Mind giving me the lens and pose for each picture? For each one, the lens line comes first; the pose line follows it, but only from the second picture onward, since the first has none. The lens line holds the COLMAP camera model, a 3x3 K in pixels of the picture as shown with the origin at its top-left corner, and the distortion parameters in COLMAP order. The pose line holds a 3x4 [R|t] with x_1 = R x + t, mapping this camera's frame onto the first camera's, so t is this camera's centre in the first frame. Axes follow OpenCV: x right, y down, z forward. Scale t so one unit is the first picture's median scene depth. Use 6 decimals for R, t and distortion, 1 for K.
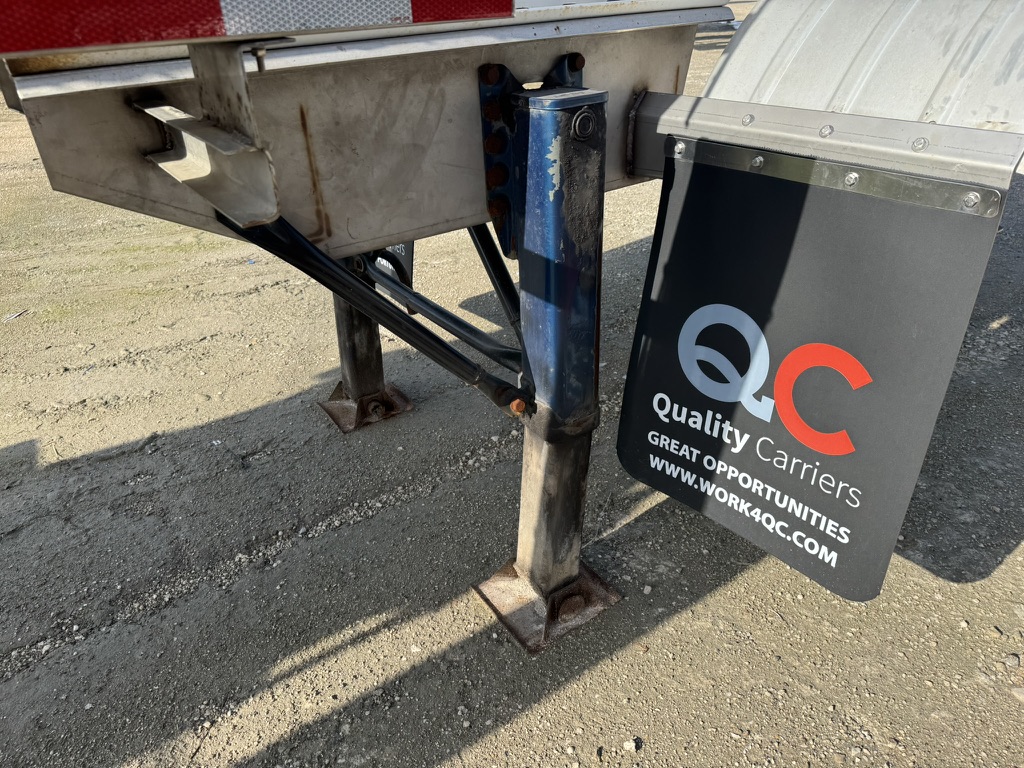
lens RADIAL K [[706.7, 0, 482.9], [0, 706.7, 381.8], [0, 0, 1]] dist [0.033110, -0.063688]
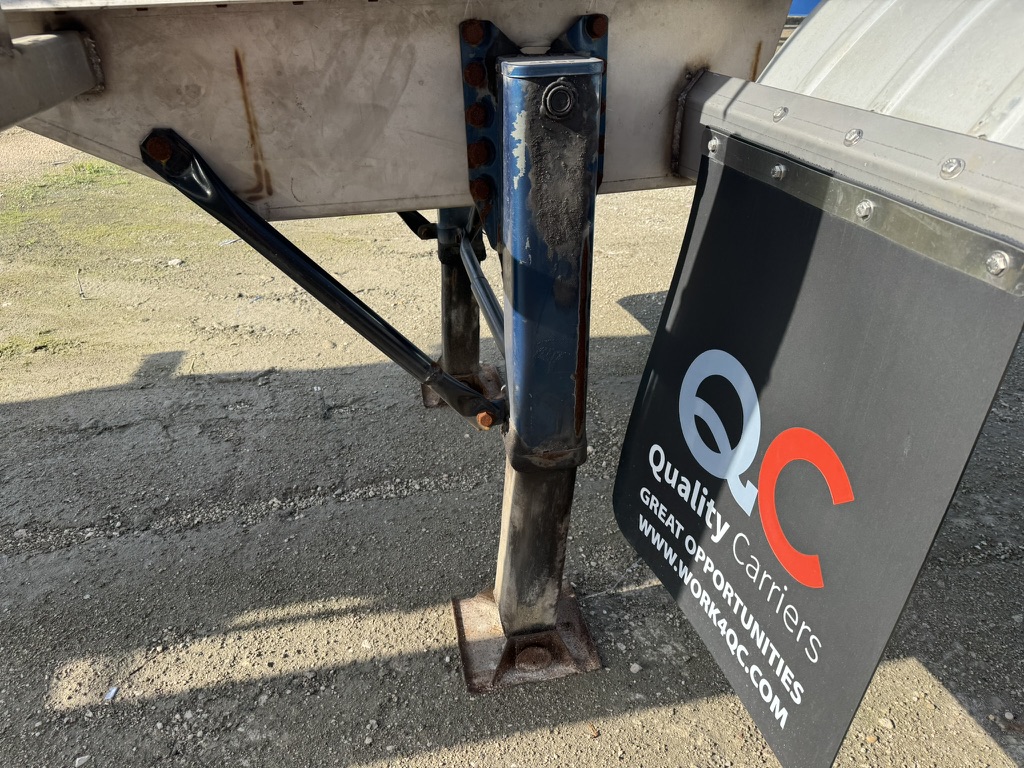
lens RADIAL K [[706.7, 0, 482.9], [0, 706.7, 381.8], [0, 0, 1]] dist [0.033110, -0.063688]
pose [[0.924847, 0.213557, -0.314725, 0.314911], [-0.205955, 0.976863, 0.057635, -0.062228], [0.319751, 0.011516, 0.947432, 0.168200]]
